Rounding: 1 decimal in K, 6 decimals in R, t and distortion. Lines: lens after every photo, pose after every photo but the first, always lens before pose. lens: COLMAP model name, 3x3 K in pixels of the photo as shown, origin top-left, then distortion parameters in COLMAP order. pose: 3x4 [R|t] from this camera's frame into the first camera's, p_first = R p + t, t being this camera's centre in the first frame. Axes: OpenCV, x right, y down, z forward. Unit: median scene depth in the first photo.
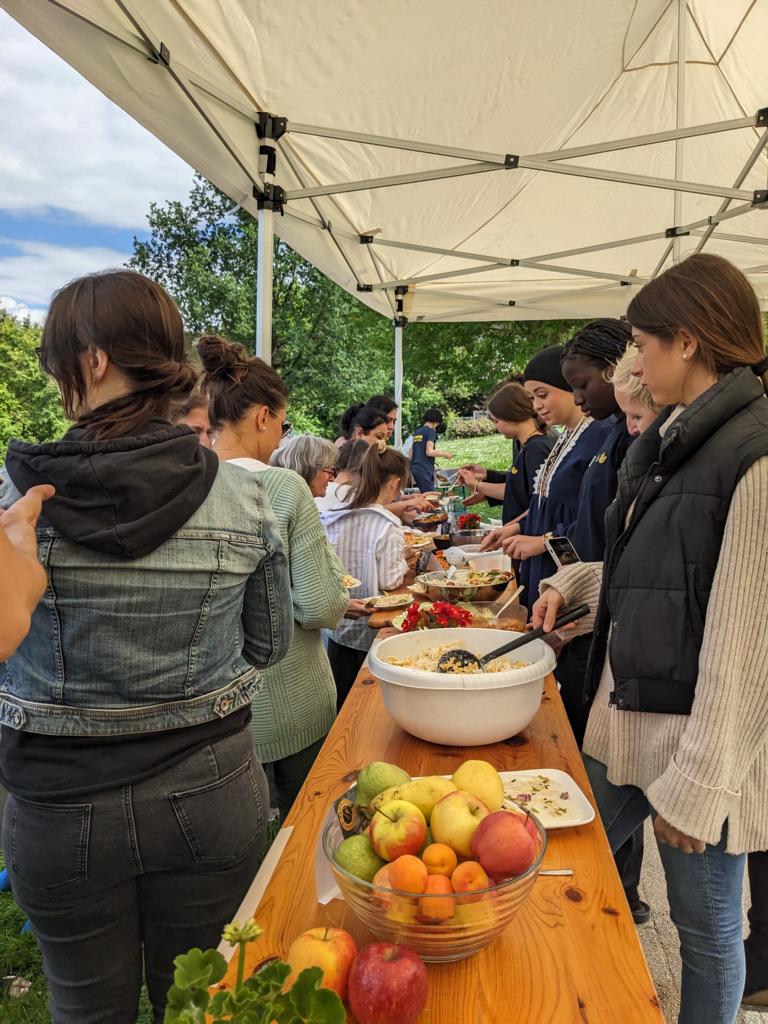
lens RADIAL K [[811.1, 0, 383.1], [0, 811.1, 511.9], [0, 0, 1]] dist [0.058744, -0.094799]
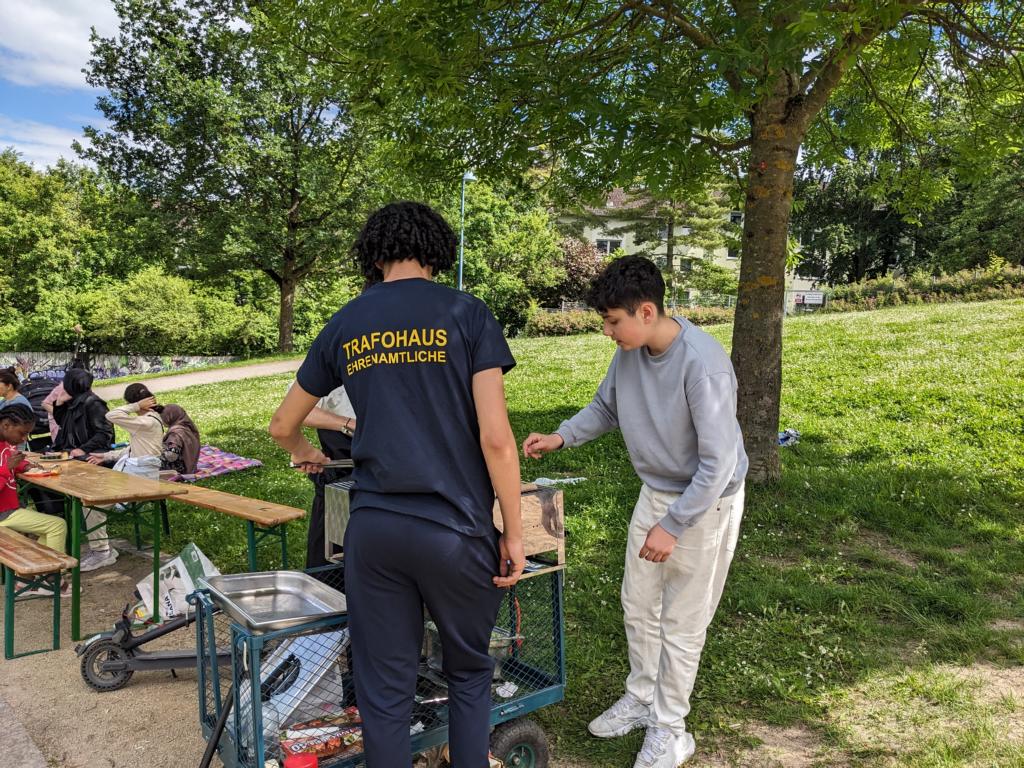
lens RADIAL K [[811.1, 0, 490.8], [0, 811.1, 380.1], [0, 0, 1]] dist [0.058744, -0.094799]
pose [[0.998395, 0.045427, 0.033810, 0.017578], [-0.044405, 0.998551, -0.030395, -0.019222], [-0.035142, 0.028845, 0.998966, 0.196314]]
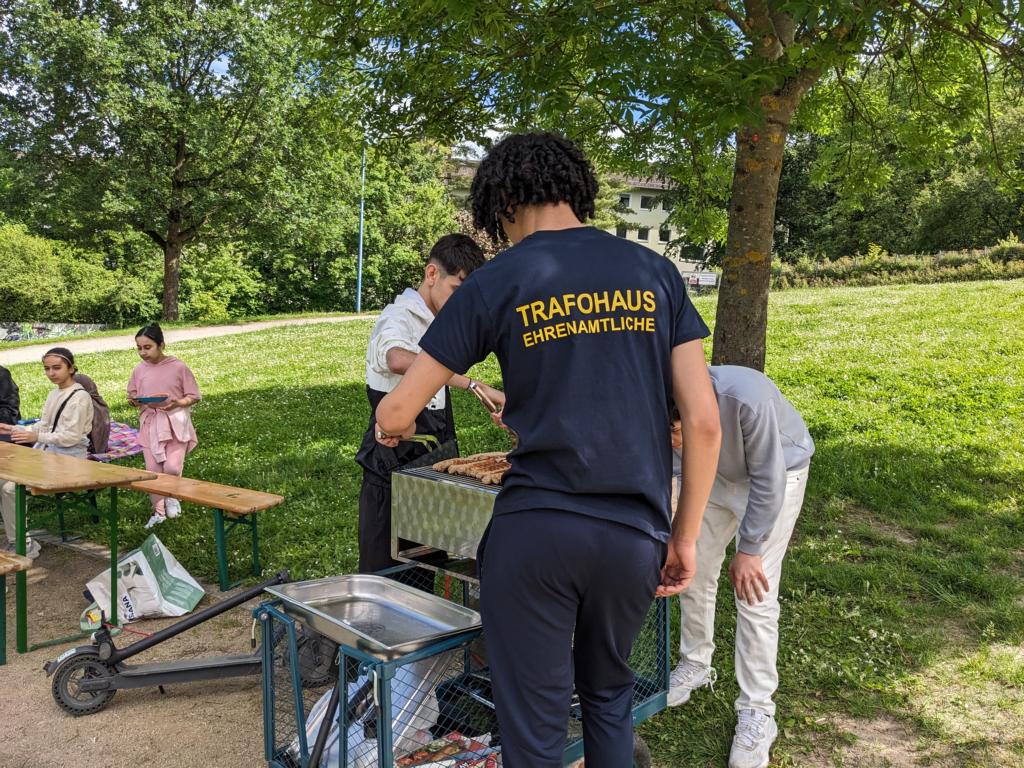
lens RADIAL K [[811.1, 0, 505.9], [0, 811.1, 382.7], [0, 0, 1]] dist [0.058744, -0.094799]
pose [[0.979499, 0.052733, 0.194426, 0.006163], [-0.052949, 0.998589, -0.004092, -0.018753], [-0.194367, -0.006287, 0.980909, 0.203783]]
